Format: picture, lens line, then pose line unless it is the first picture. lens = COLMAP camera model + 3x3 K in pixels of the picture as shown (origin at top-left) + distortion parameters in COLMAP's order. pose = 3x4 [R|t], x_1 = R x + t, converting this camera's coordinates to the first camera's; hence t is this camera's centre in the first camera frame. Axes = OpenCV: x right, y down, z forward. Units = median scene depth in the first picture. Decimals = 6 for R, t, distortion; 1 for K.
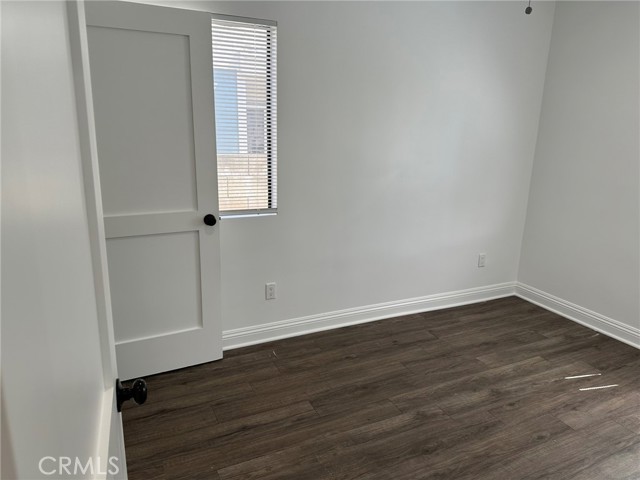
lens RADIAL K [[446.4, 0, 315.7], [0, 446.4, 233.5], [0, 0, 1]] dist [0.075582, -0.093253]
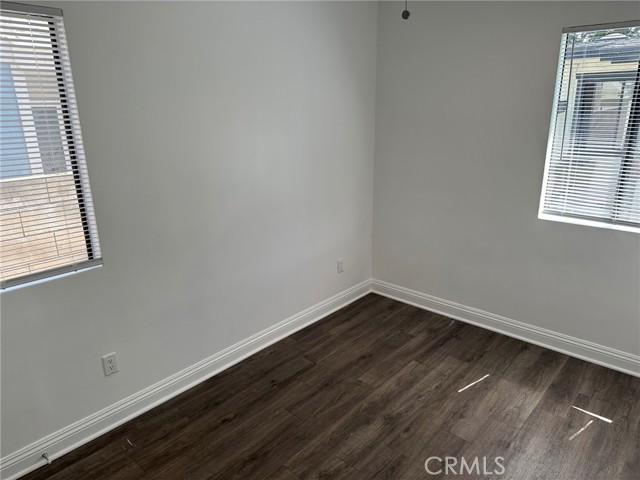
lens RADIAL K [[446.4, 0, 312.8], [0, 446.4, 239.3], [0, 0, 1]] dist [0.075582, -0.093253]
pose [[0.924538, -0.149239, 0.350654, -0.022337], [0.132837, 0.988626, 0.070522, -0.100982], [-0.357190, -0.018621, 0.933846, 0.169078]]
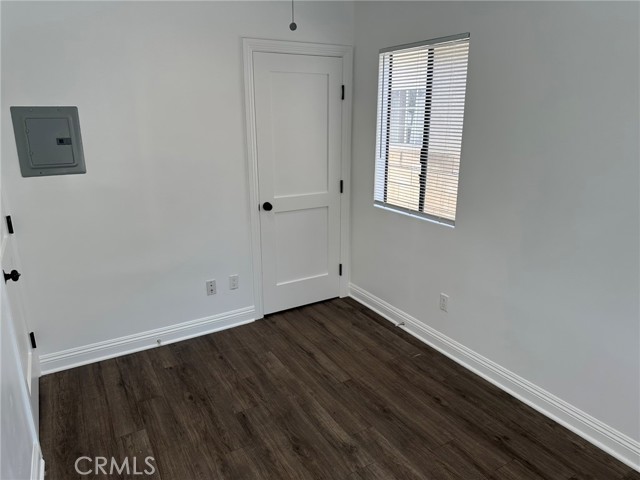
lens RADIAL K [[446.4, 0, 310.1], [0, 446.4, 233.9], [0, 0, 1]] dist [0.075582, -0.093253]
pose [[0.089940, 0.244347, -0.965508, 0.877797], [-0.237462, 0.946739, 0.217477, -0.175097], [0.967224, 0.209711, 0.143173, 0.593209]]
